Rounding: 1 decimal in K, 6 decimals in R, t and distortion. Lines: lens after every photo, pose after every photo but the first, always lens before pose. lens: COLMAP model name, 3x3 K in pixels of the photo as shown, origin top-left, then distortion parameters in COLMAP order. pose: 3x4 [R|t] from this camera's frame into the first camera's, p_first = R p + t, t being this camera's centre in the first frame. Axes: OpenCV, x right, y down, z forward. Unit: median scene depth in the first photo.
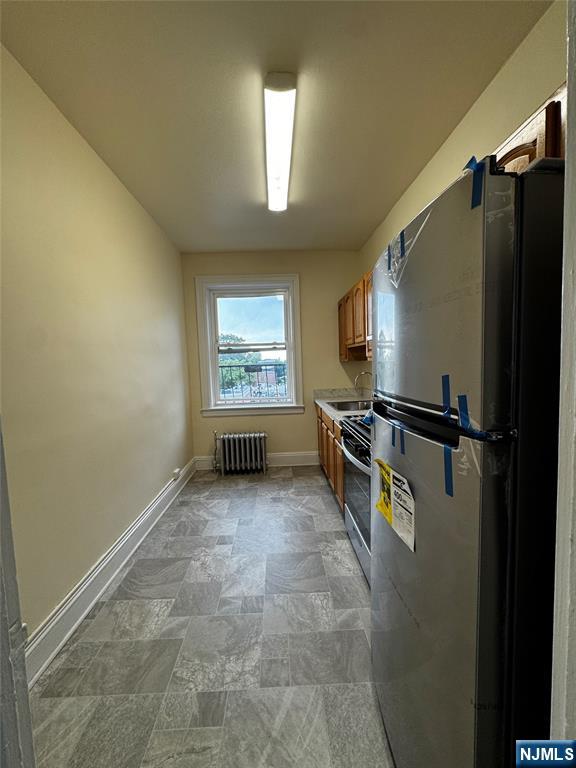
lens RADIAL K [[307.7, 0, 286.5], [0, 307.7, 386.3], [0, 0, 1]] dist [0.001173, 0.000453]
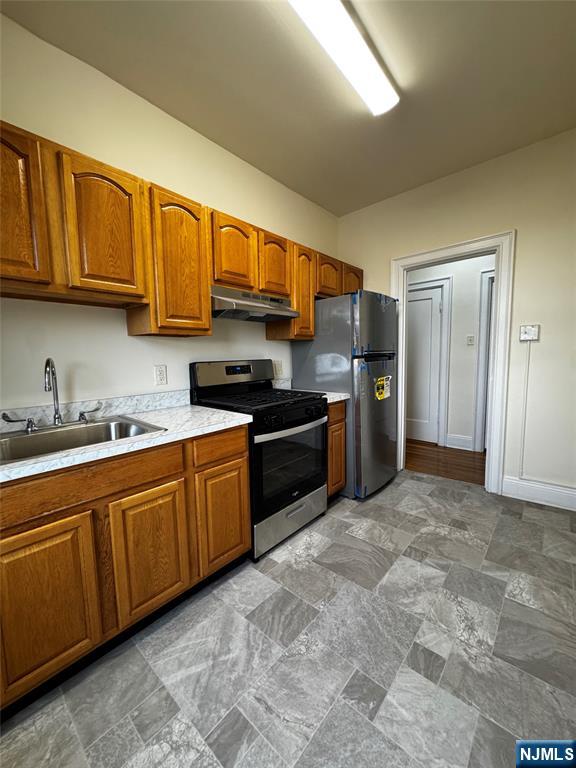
lens RADIAL K [[307.7, 0, 286.6], [0, 307.7, 383.8], [0, 0, 1]] dist [0.001173, 0.000453]
pose [[-0.727422, -0.017785, 0.685960, -0.486334], [0.094464, 0.987551, 0.125779, -0.058381], [-0.679658, 0.156293, -0.716686, 1.888178]]
